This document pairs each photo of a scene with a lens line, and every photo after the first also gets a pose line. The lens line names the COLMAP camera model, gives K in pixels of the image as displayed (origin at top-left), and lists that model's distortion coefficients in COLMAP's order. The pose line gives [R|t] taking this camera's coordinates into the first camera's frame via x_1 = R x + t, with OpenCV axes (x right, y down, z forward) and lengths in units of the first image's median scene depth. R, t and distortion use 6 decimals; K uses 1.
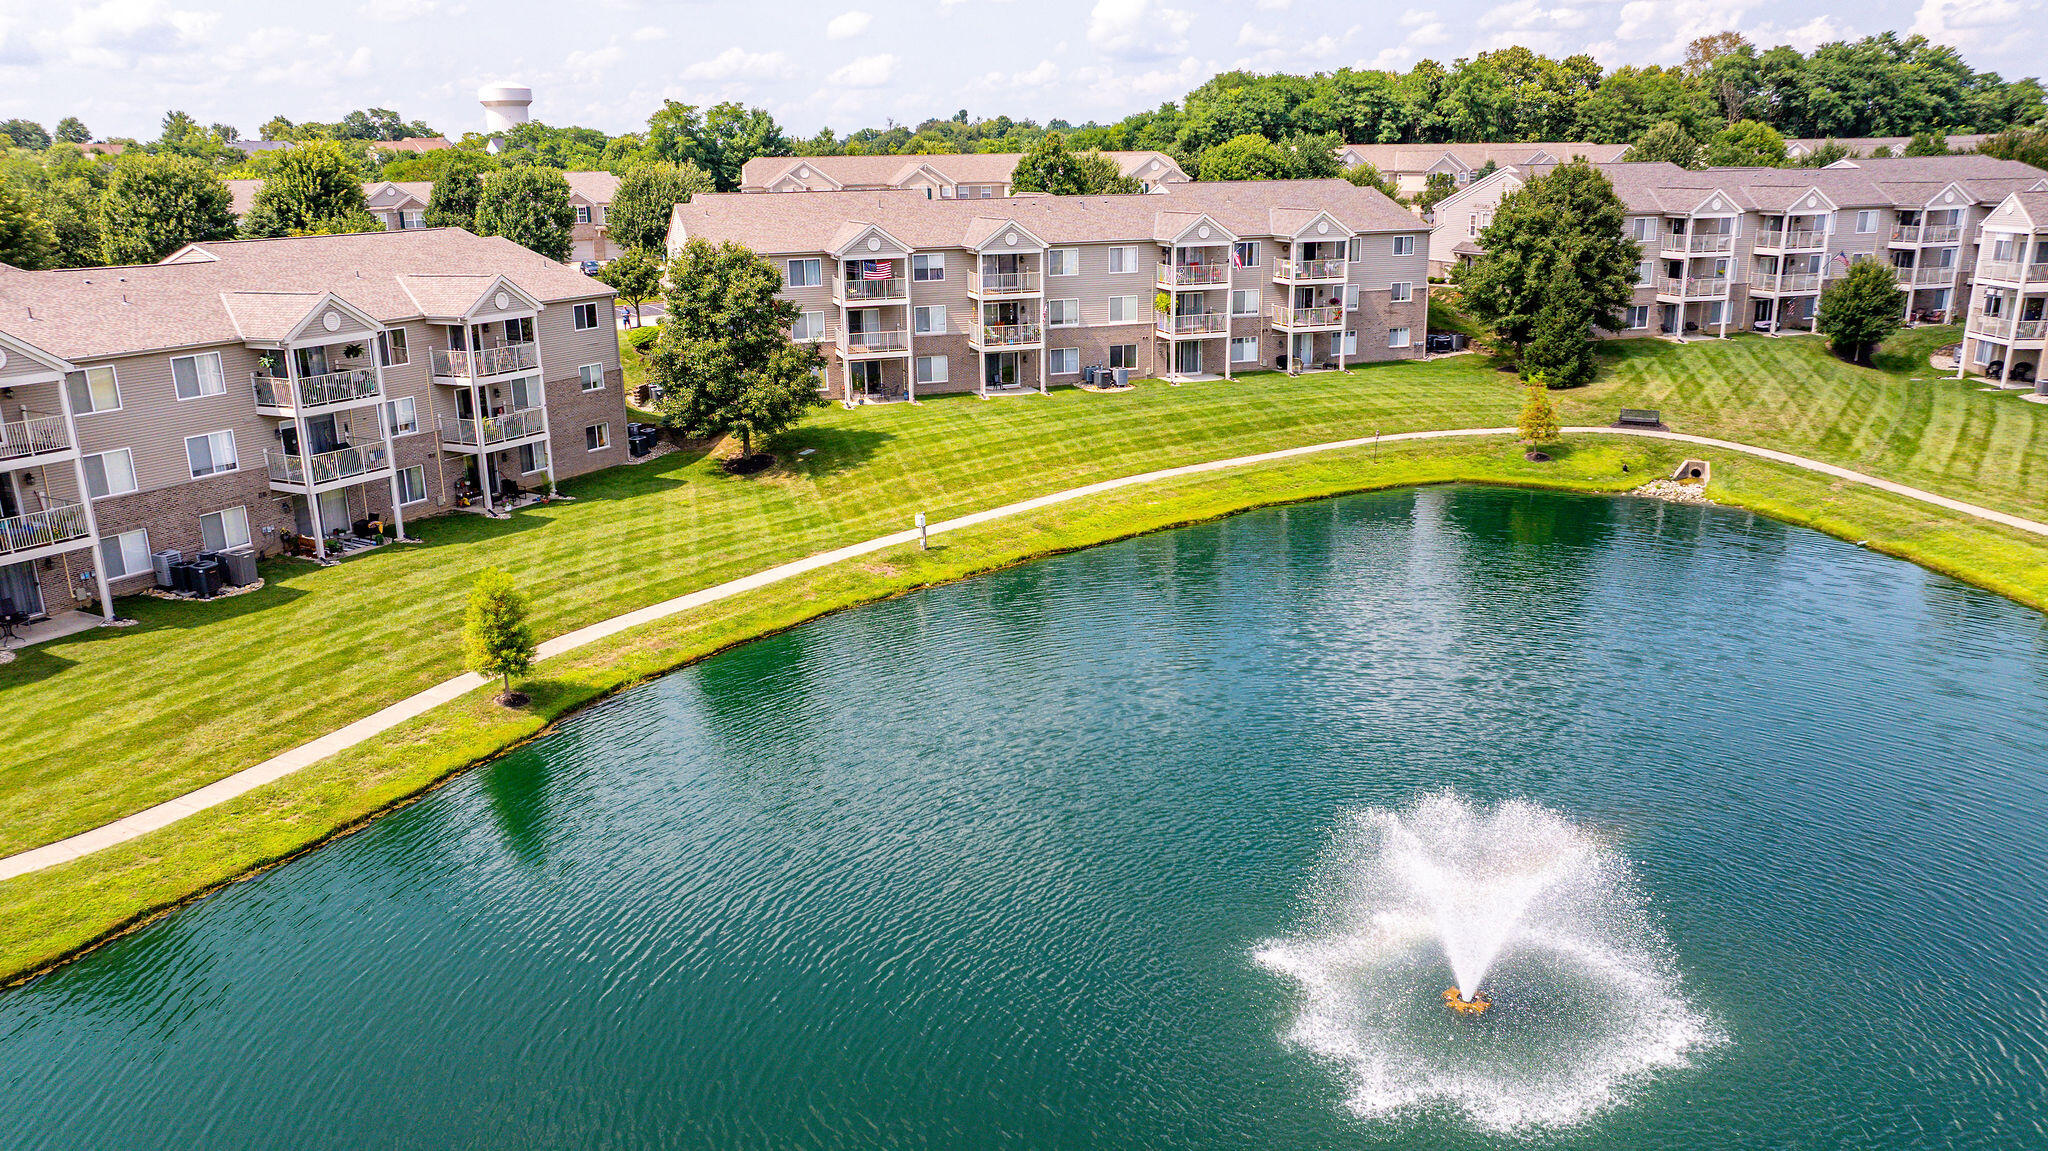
lens RADIAL K [[1392.6, 0, 1024.0], [0, 1392.6, 575.5], [0, 0, 1]] dist [-0.021918, 0.000464]
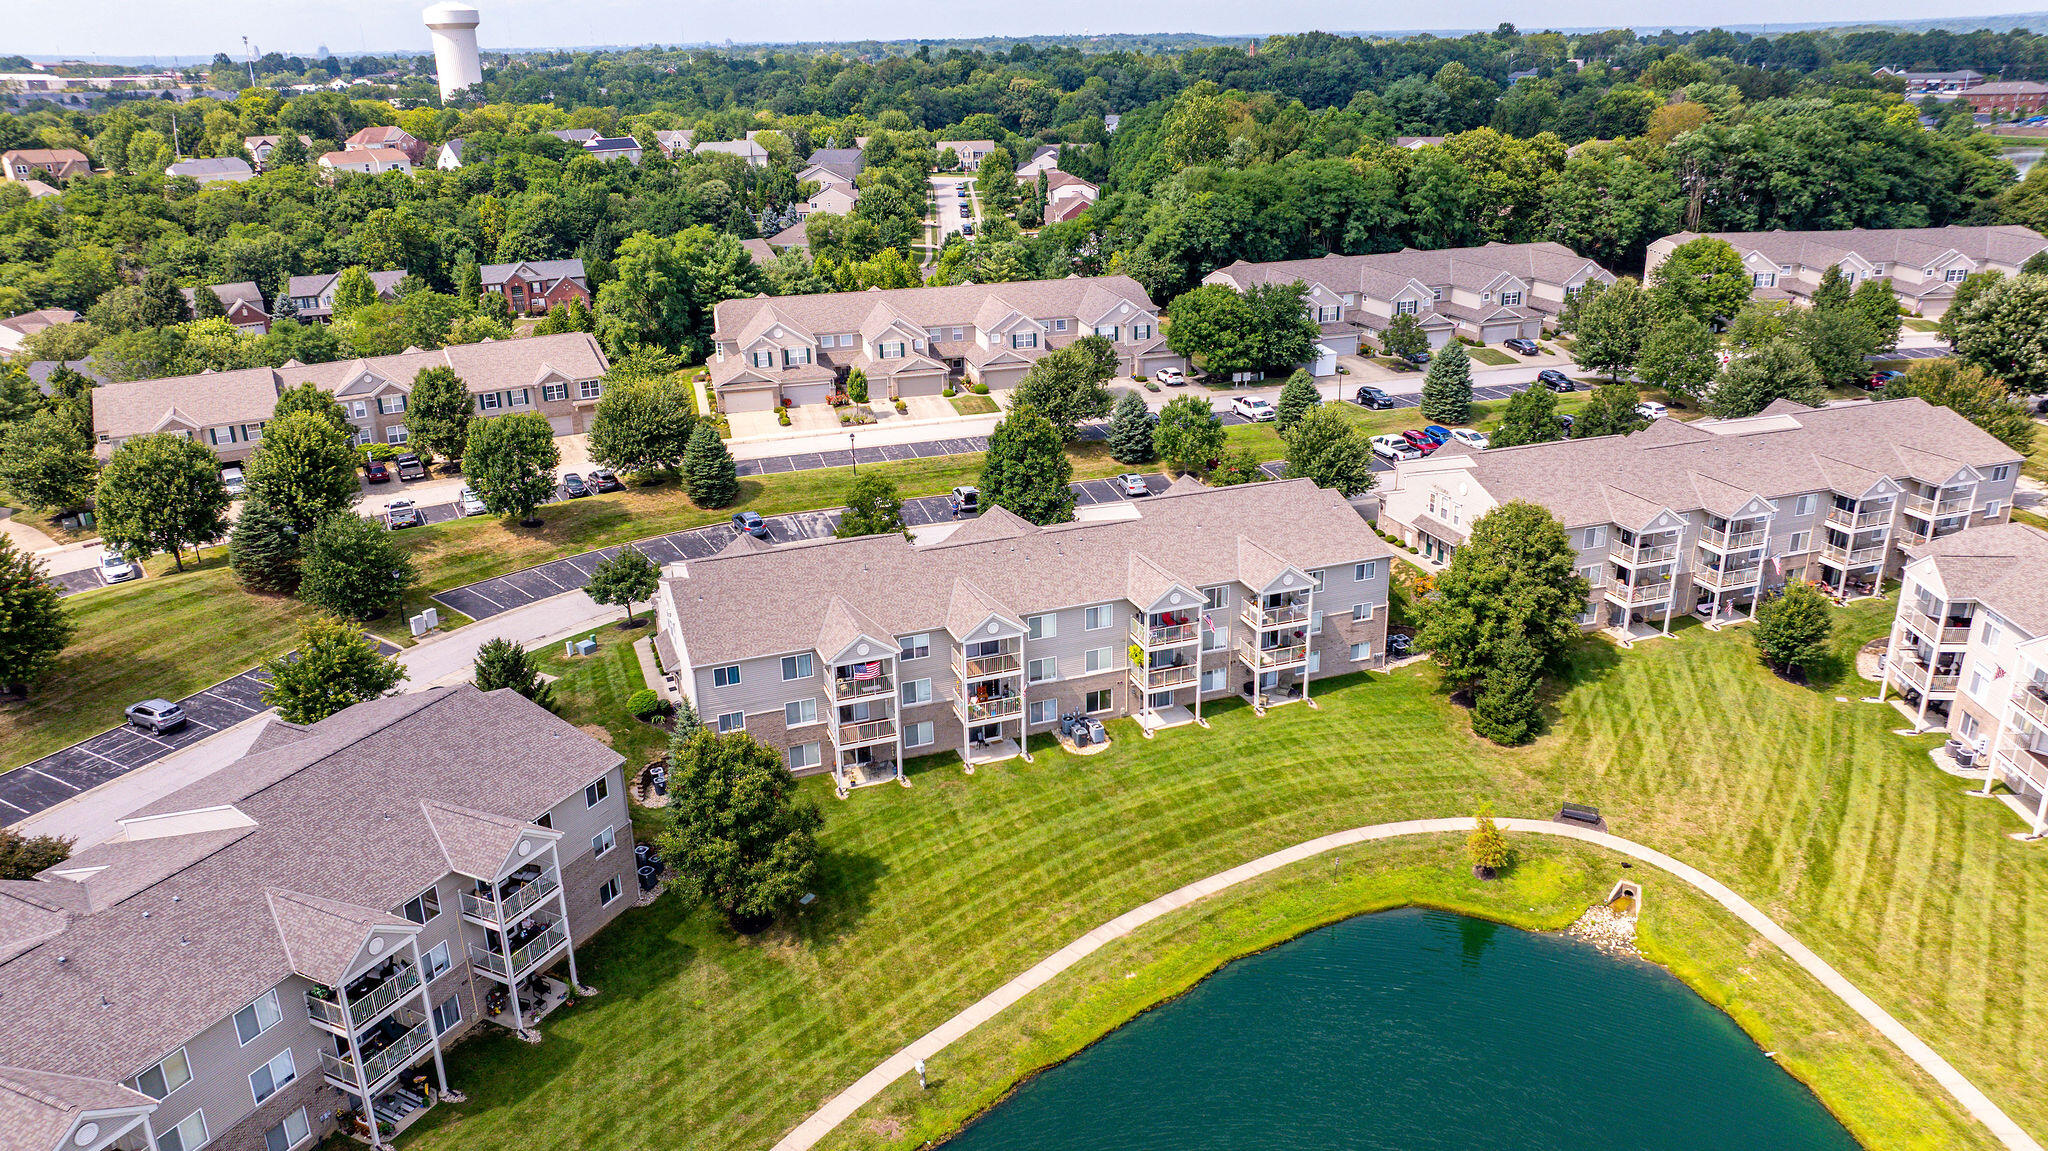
lens RADIAL K [[1390.1, 0, 1024.0], [0, 1390.1, 575.5], [0, 0, 1]] dist [0.003566, -0.059216]
pose [[0.999673, -0.012246, 0.022426, -0.008080], [0.010483, 0.996966, 0.077124, -0.332537], [-0.023303, -0.076864, 0.996769, -0.042713]]
